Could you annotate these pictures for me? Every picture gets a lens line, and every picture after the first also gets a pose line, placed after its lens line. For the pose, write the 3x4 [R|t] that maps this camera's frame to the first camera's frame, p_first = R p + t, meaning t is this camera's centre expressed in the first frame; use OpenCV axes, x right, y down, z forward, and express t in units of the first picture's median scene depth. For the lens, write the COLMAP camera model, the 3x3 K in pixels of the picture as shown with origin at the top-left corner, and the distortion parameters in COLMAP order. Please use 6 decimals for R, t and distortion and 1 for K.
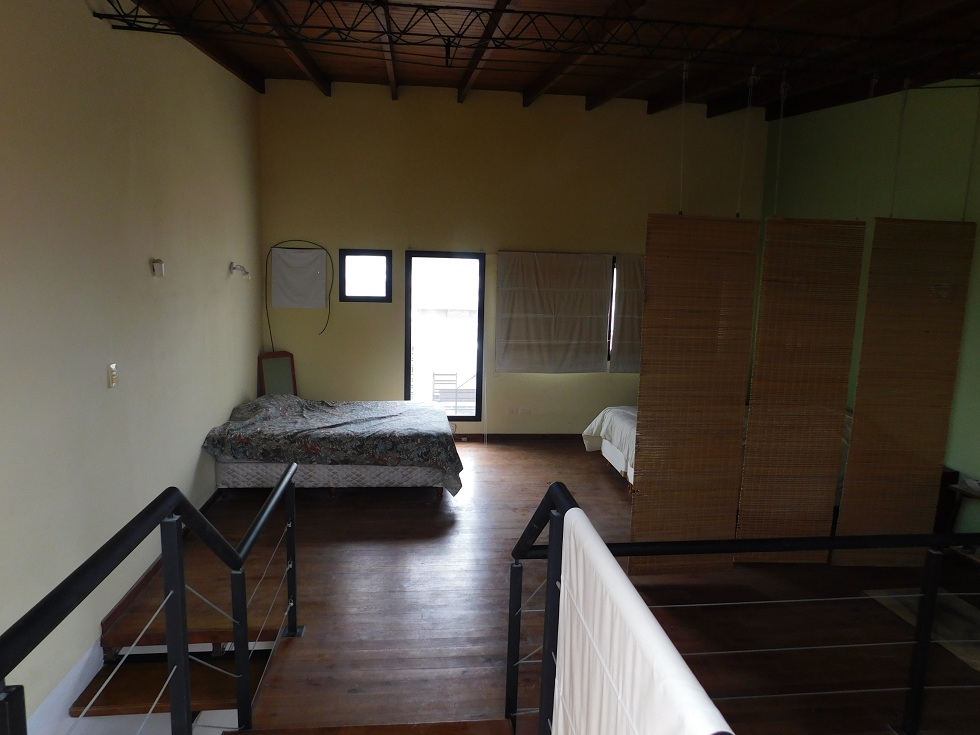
lens RADIAL K [[648.2, 0, 490.0], [0, 648.2, 367.5], [0, 0, 1]] dist [-0.076852, 0.058918]
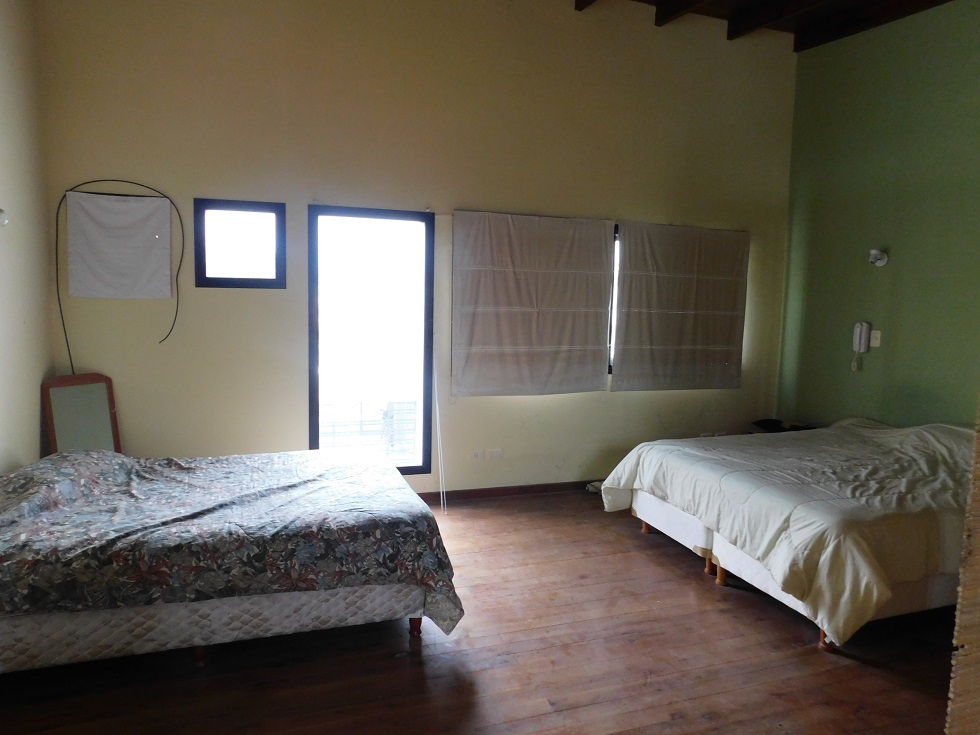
lens RADIAL K [[648.2, 0, 490.0], [0, 648.2, 367.5], [0, 0, 1]] dist [-0.076852, 0.058918]
pose [[0.974360, -0.028040, 0.223242, -0.117957], [0.037201, 0.998625, -0.036935, 0.004085], [-0.221900, 0.044293, 0.974063, 0.426714]]
